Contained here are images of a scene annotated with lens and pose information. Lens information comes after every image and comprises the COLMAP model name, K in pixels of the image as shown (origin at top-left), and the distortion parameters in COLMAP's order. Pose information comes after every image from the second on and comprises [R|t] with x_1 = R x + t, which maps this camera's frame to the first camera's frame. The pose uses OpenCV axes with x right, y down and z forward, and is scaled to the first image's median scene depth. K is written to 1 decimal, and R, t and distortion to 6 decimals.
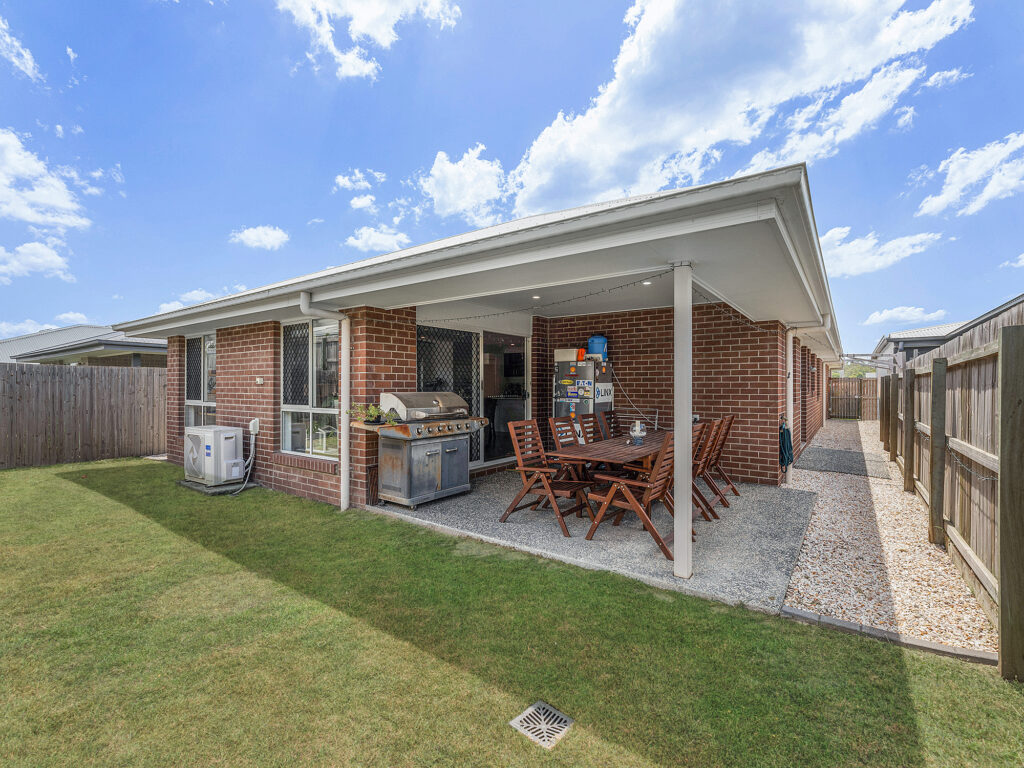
lens RADIAL K [[464.2, 0, 518.6], [0, 464.2, 387.9], [0, 0, 1]] dist [0.004317, -0.000272]
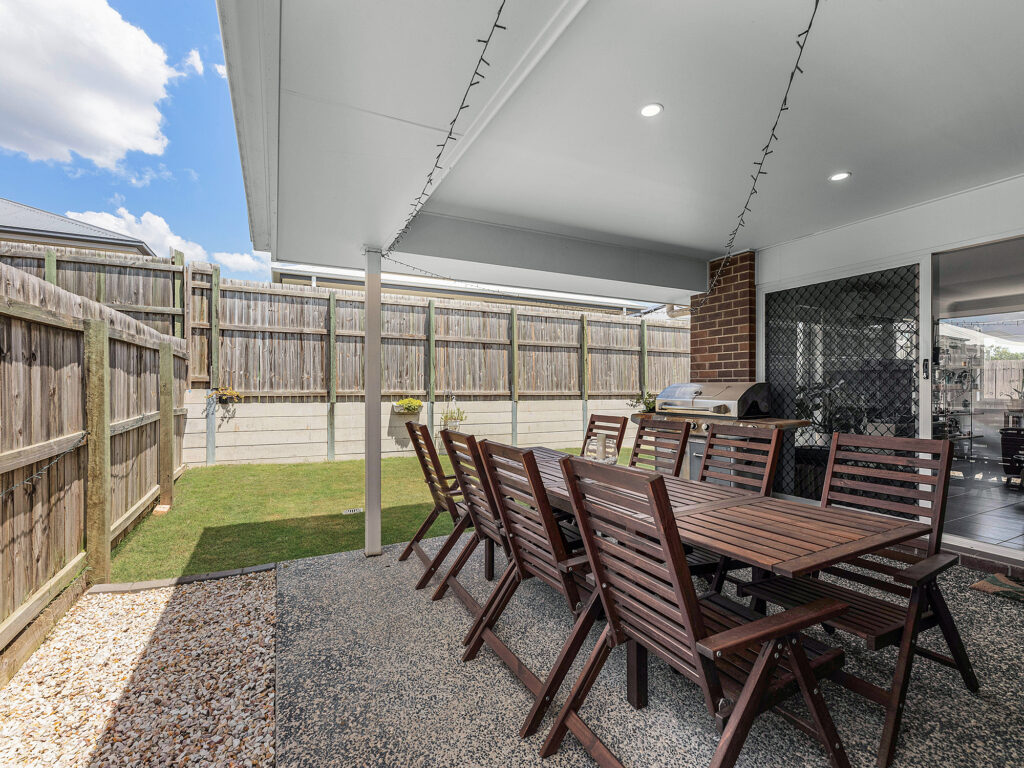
lens RADIAL K [[464.2, 0, 516.1], [0, 464.2, 386.7], [0, 0, 1]] dist [0.004317, -0.000272]
pose [[-0.460643, -0.007316, -0.887555, 0.678606], [-0.006295, 0.999968, -0.004975, 0.022645], [0.887563, 0.003295, -0.460674, 1.060155]]
